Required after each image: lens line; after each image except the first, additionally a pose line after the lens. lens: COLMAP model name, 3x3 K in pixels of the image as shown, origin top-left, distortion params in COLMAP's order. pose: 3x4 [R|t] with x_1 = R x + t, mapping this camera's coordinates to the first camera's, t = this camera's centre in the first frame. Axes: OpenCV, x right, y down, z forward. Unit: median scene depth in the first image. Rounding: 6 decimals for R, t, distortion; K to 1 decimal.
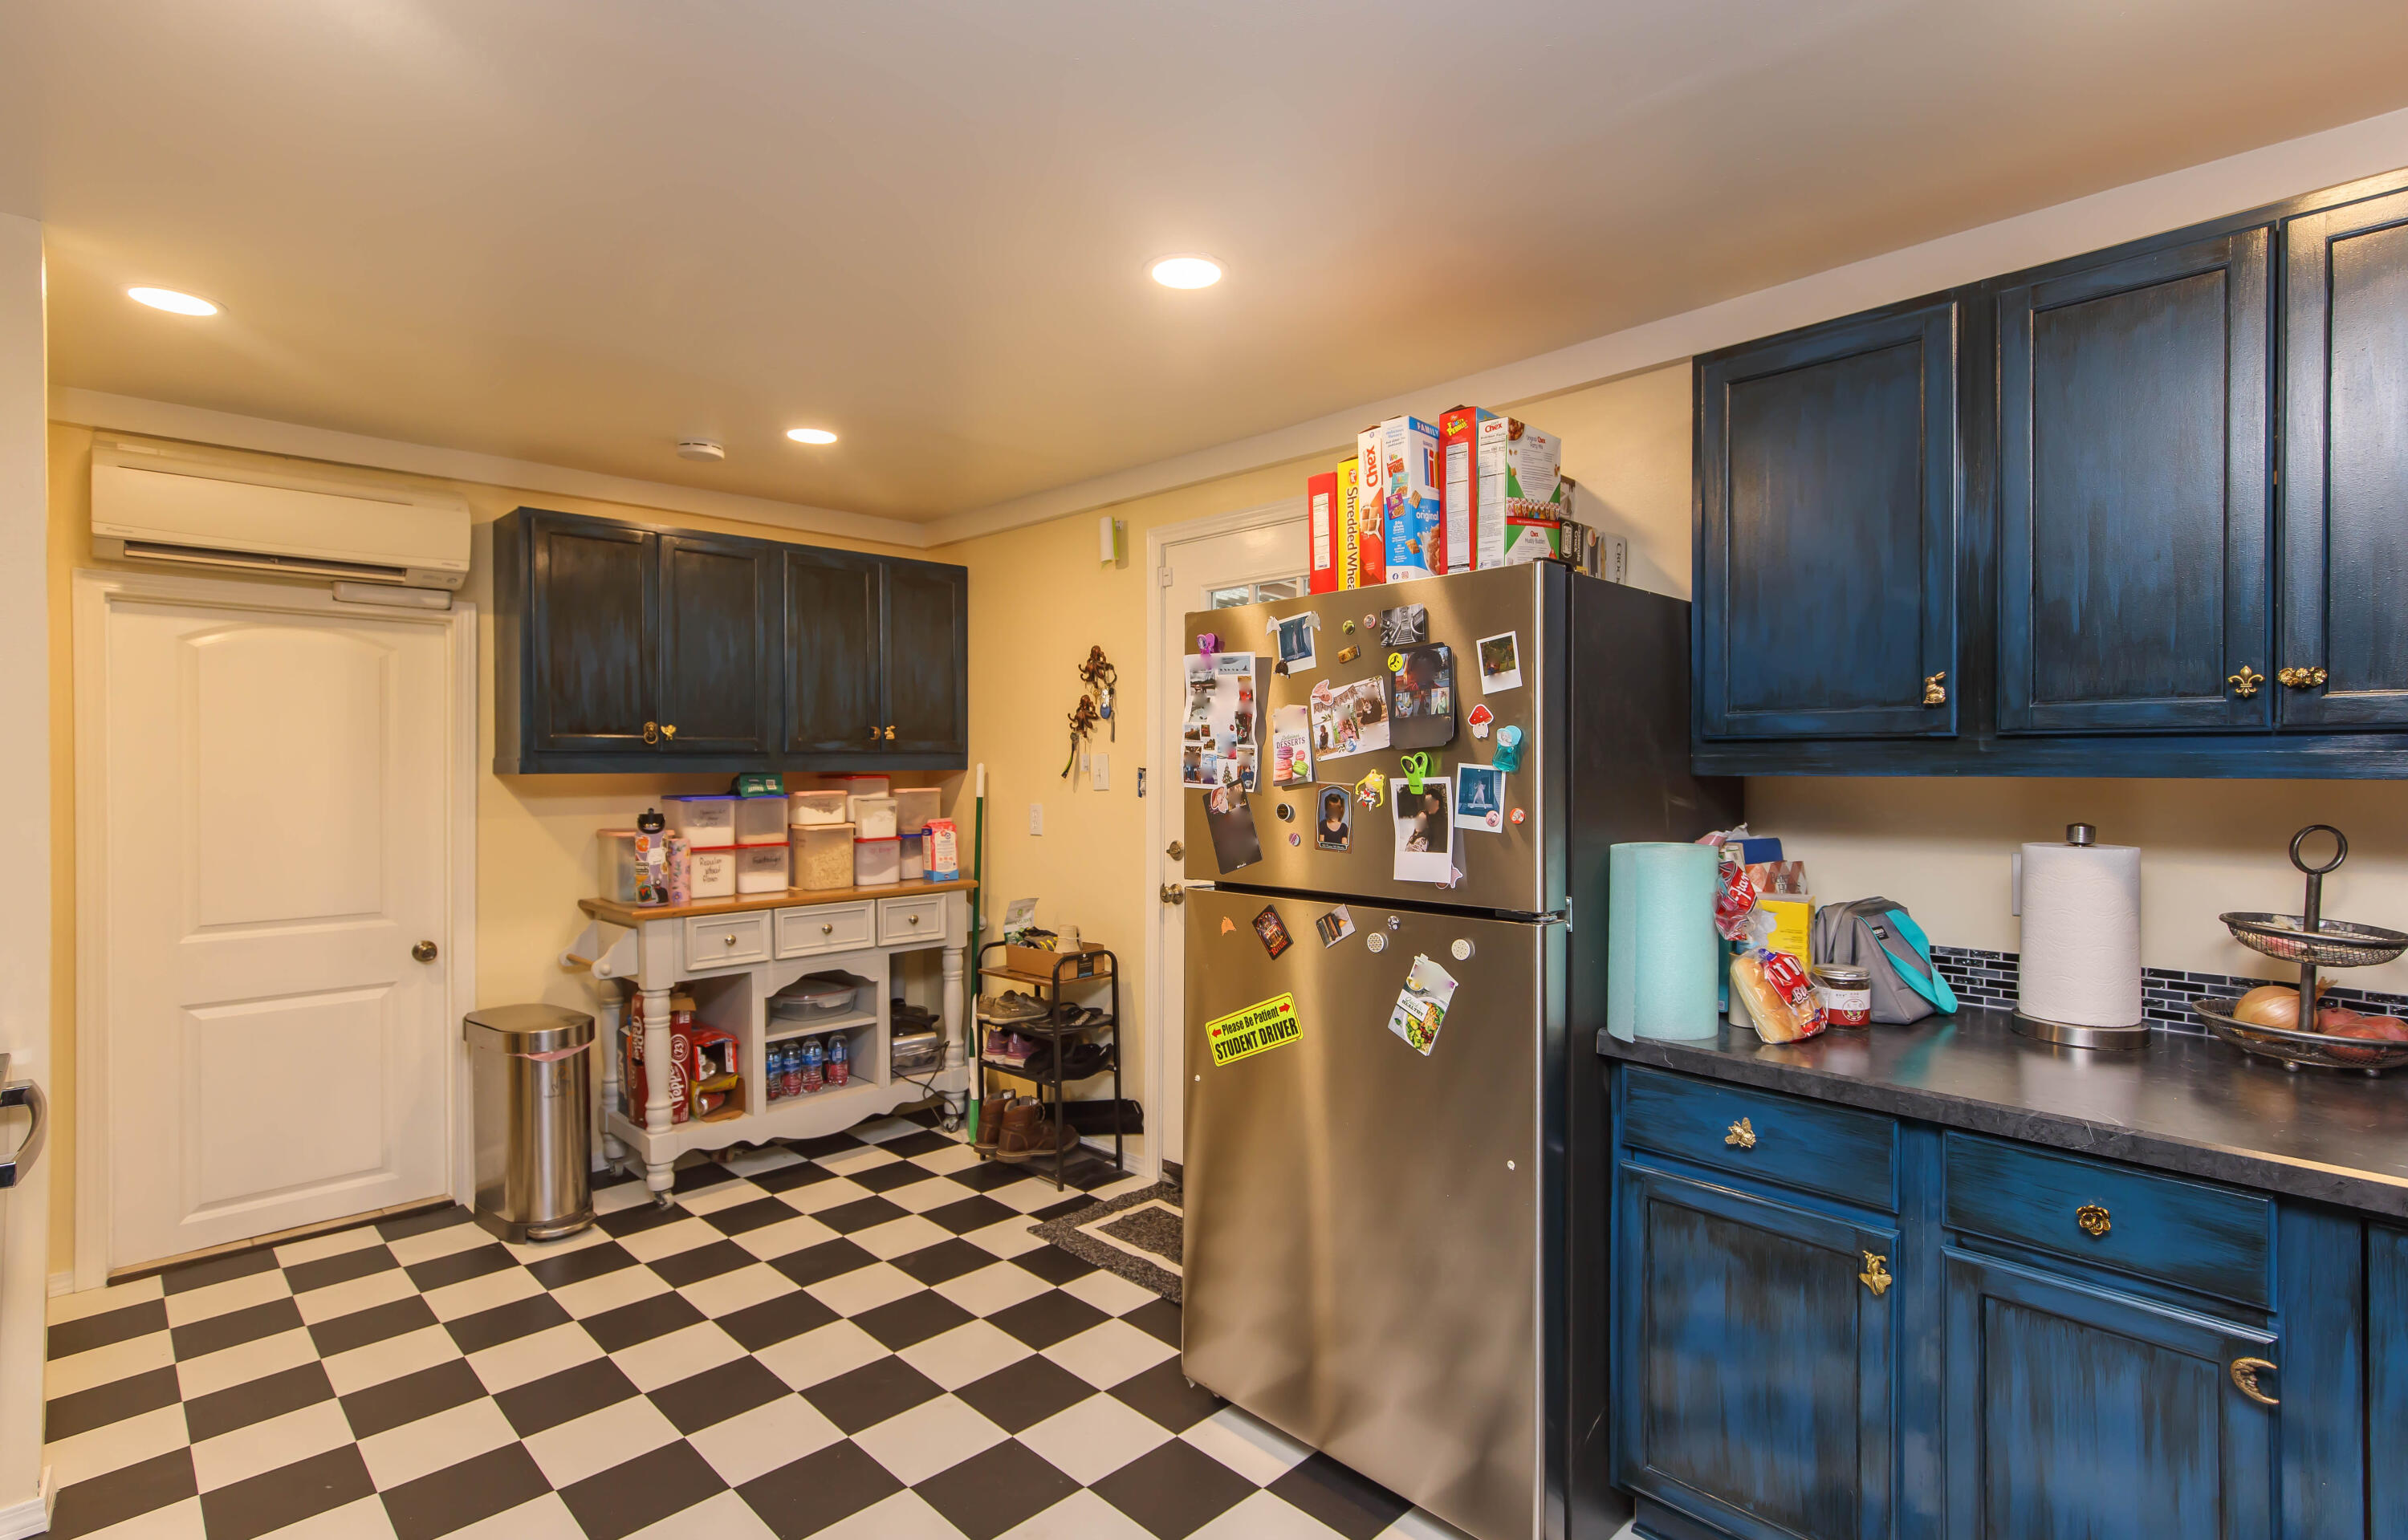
lens RADIAL K [[1160.7, 0, 1204.0], [0, 1160.7, 770.0], [0, 0, 1]] dist [0.000605, 0.000001]
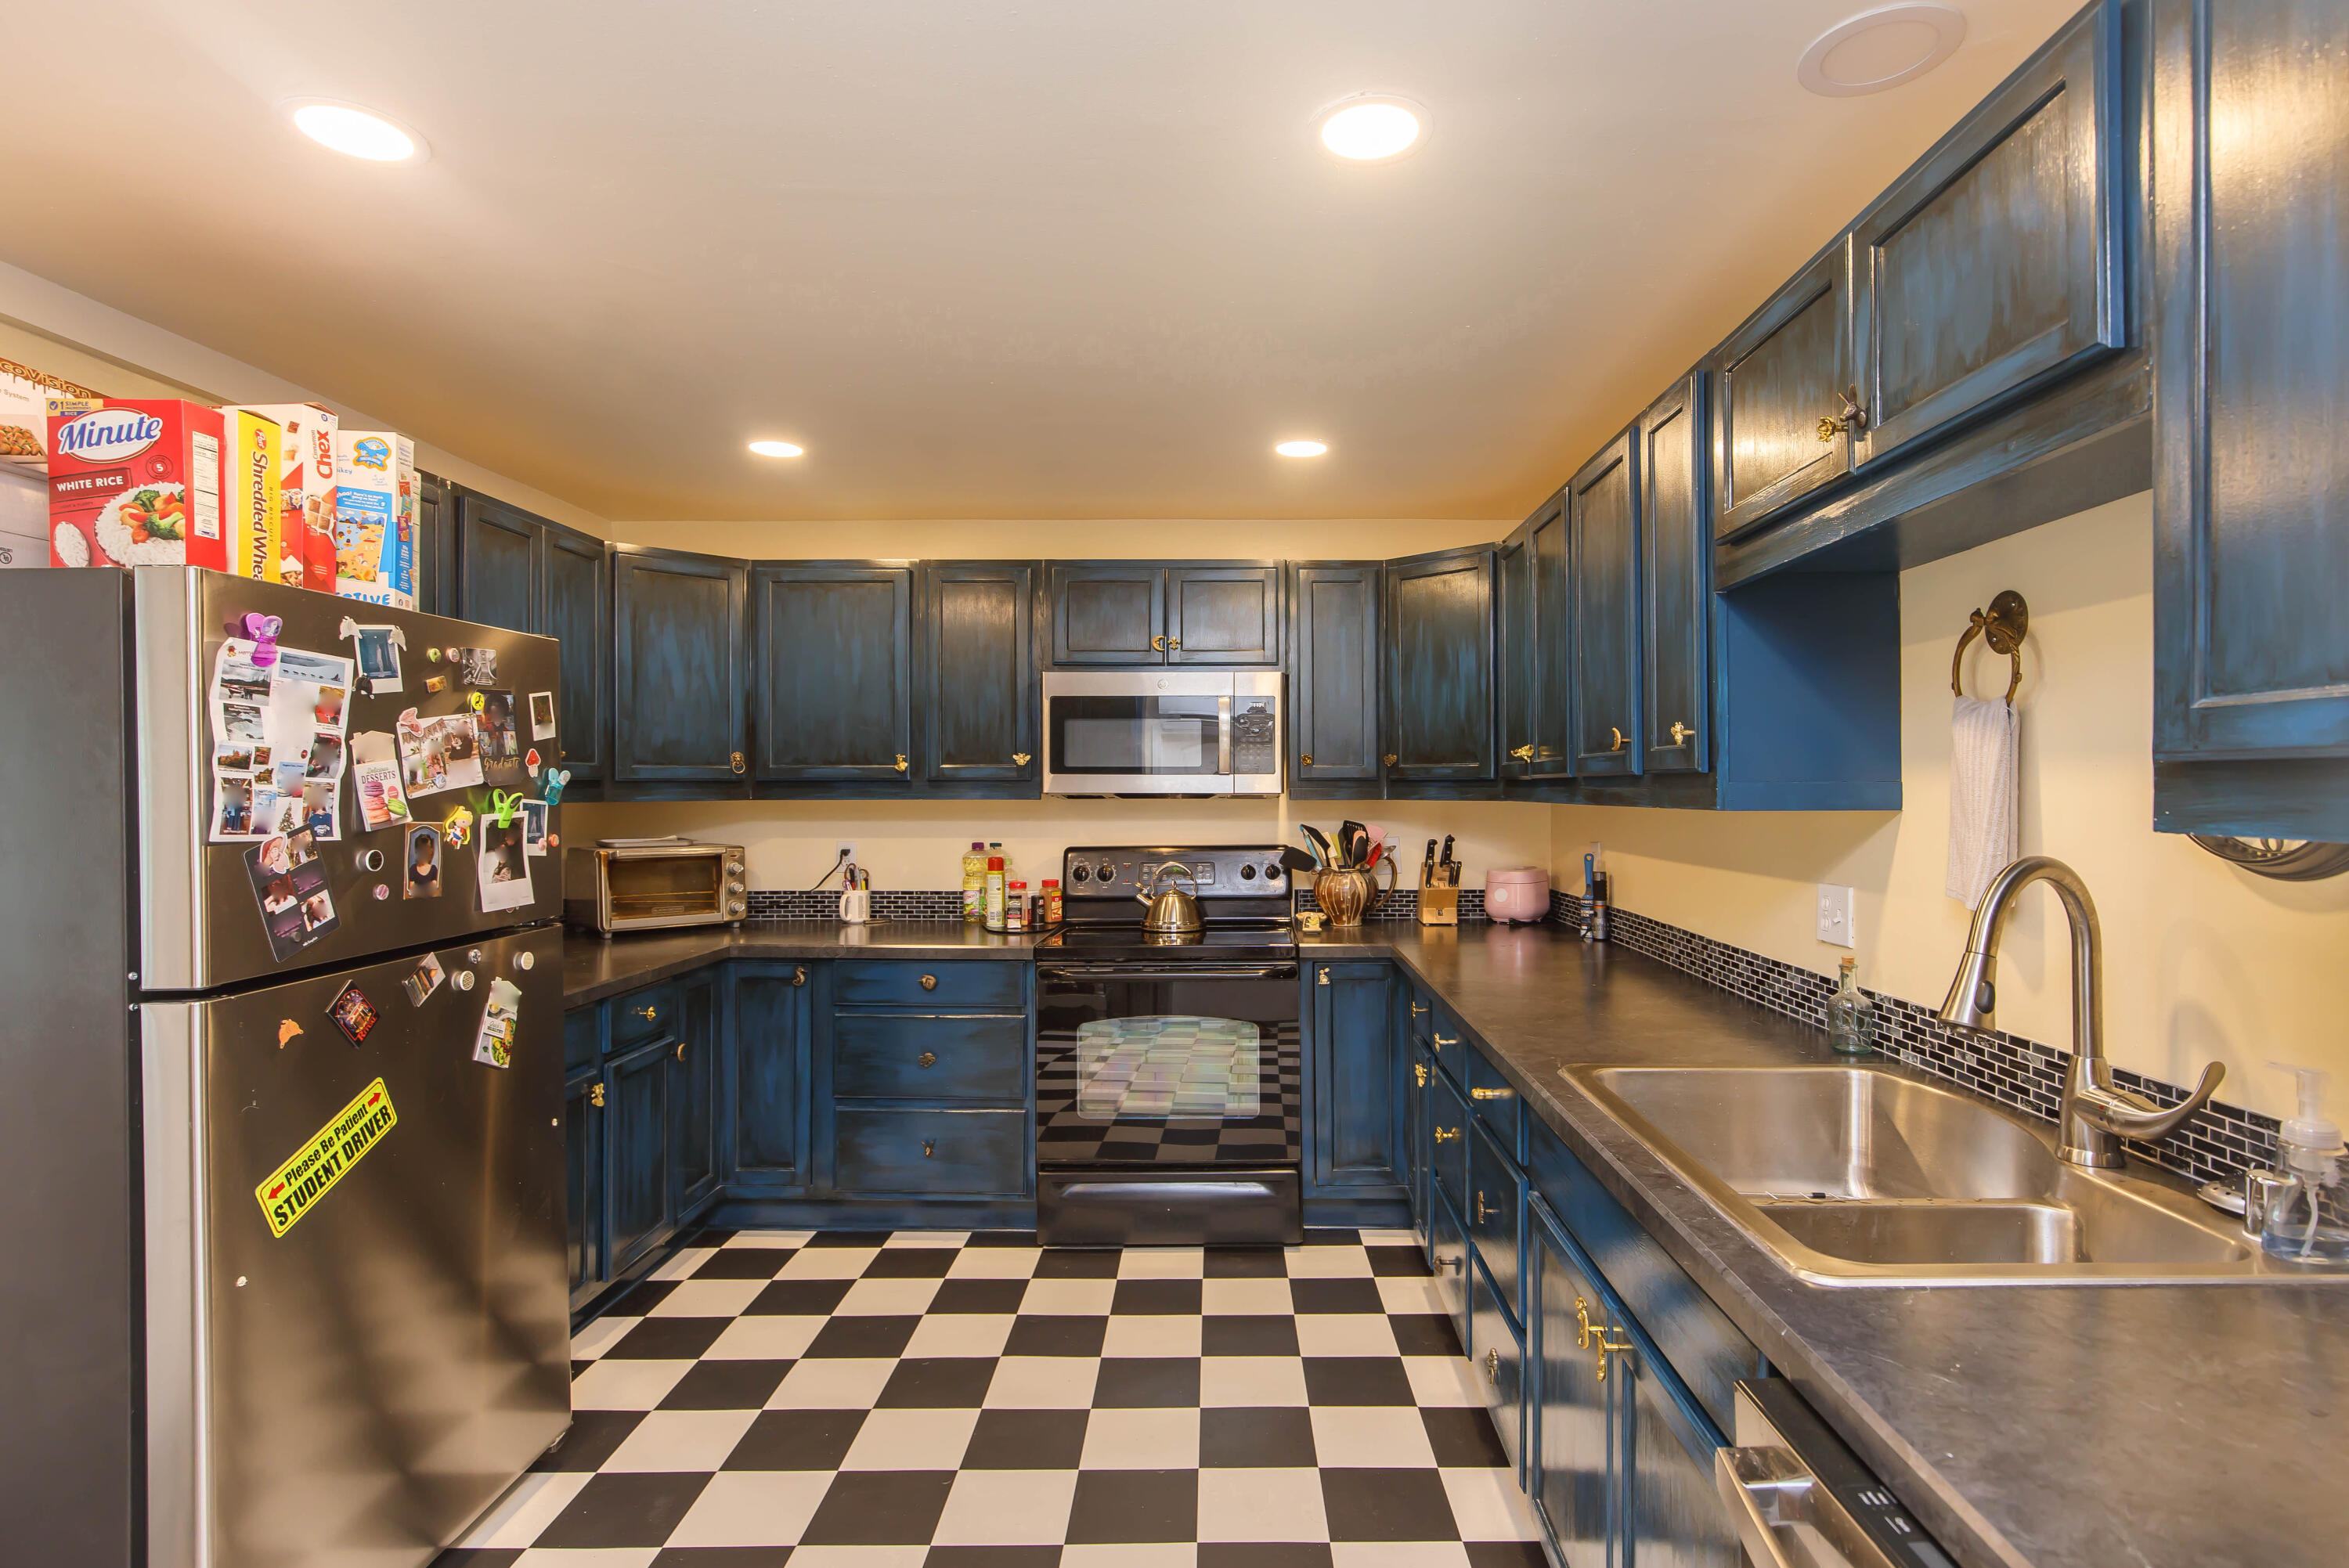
lens RADIAL K [[1152.5, 0, 1179.4], [0, 1152.5, 784.4], [0, 0, 1]] dist [-0.000319, -0.000057]
pose [[-0.695750, 0.003219, 0.718277, -0.955739], [0.007809, 0.999965, 0.003083, -0.016887], [-0.718242, 0.007755, -0.695751, 1.208340]]
